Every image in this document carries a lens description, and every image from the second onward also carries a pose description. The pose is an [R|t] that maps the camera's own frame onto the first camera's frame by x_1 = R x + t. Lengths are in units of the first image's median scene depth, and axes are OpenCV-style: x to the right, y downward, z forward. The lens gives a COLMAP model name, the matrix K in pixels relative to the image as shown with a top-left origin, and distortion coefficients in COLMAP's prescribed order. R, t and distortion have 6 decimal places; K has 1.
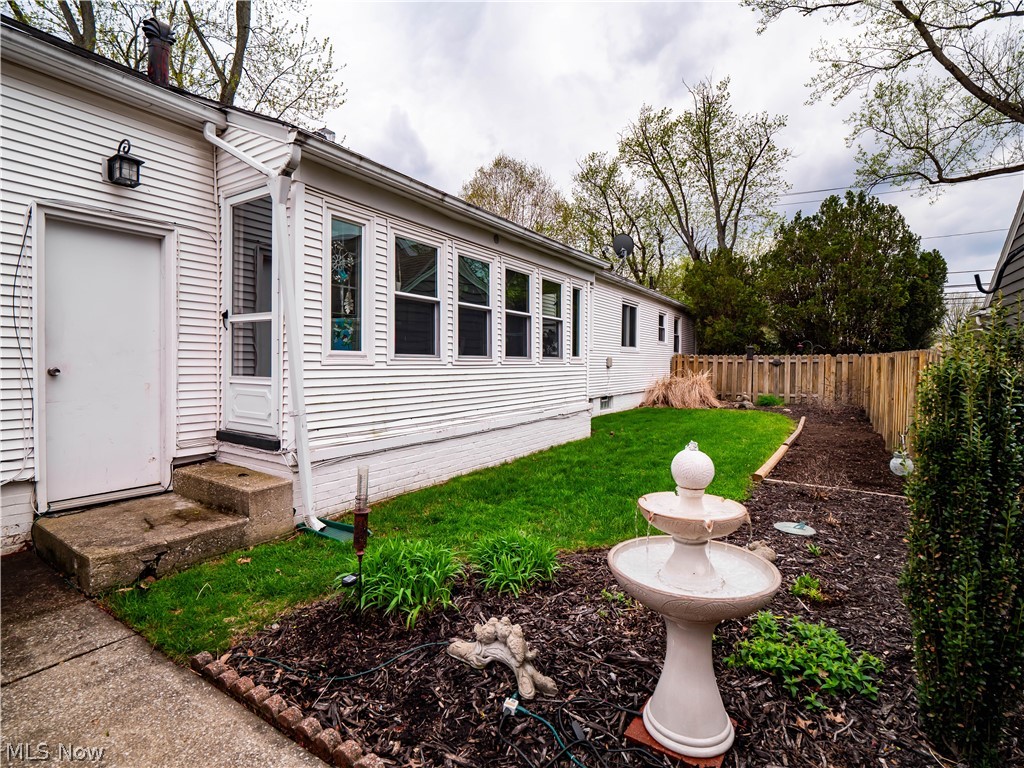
lens RADIAL K [[503.1, 0, 516.2], [0, 503.1, 369.5], [0, 0, 1]] dist [-0.013180, 0.000150]
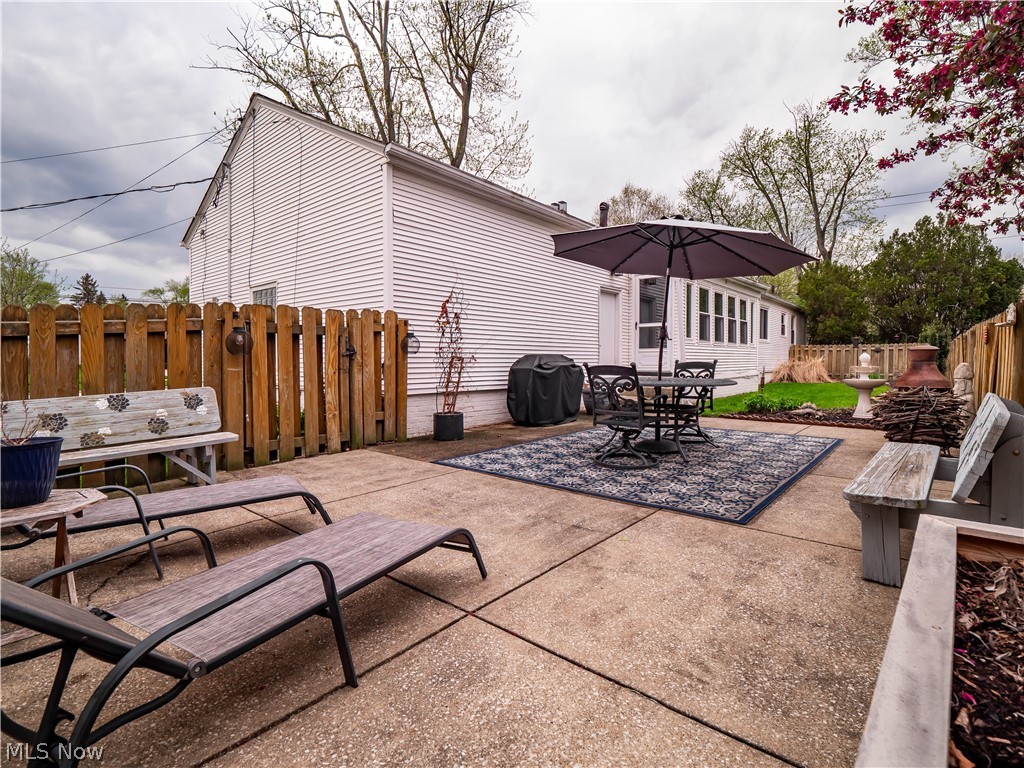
lens RADIAL K [[503.1, 0, 516.2], [0, 503.1, 369.5], [0, 0, 1]] dist [-0.013180, 0.000150]
pose [[0.989971, -0.005651, -0.141161, -0.183877], [0.005988, 0.999980, 0.001964, 0.023473], [0.141147, -0.002789, 0.989985, -0.337810]]
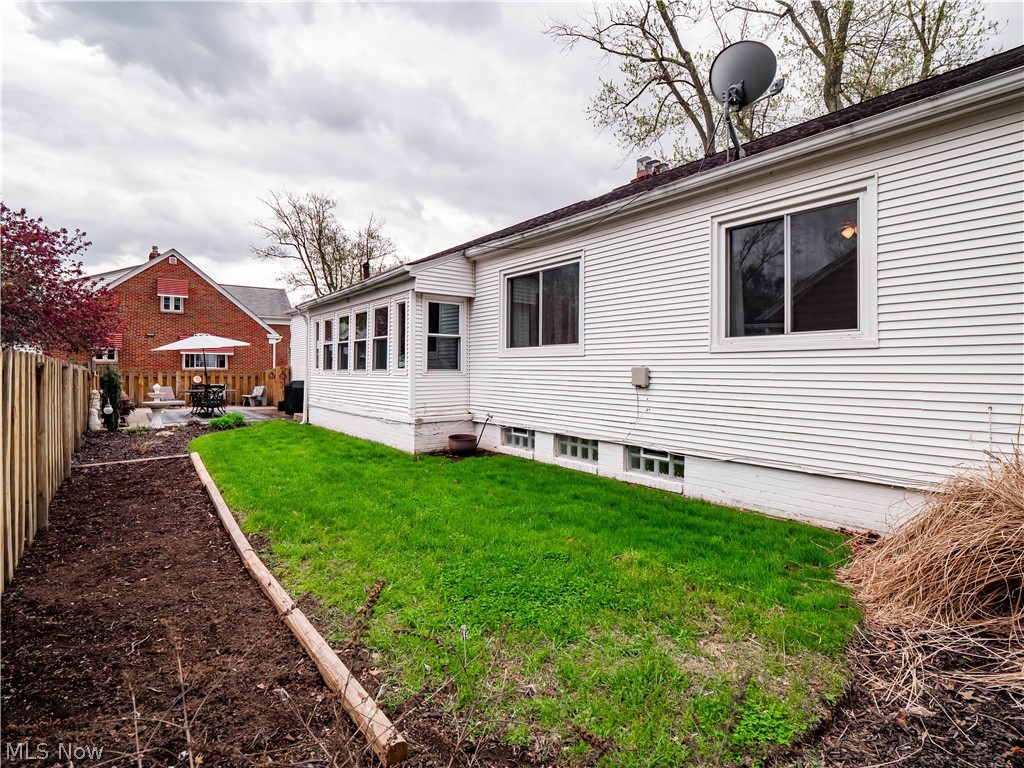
lens RADIAL K [[522.4, 0, 511.1], [0, 522.4, 373.7], [0, 0, 1]] dist [-0.002404, -0.000196]
pose [[-0.349276, -0.013804, -0.936918, 0.492477], [-0.029736, 0.999551, -0.003642, -0.008736], [0.936548, 0.026588, -0.349530, 0.749781]]
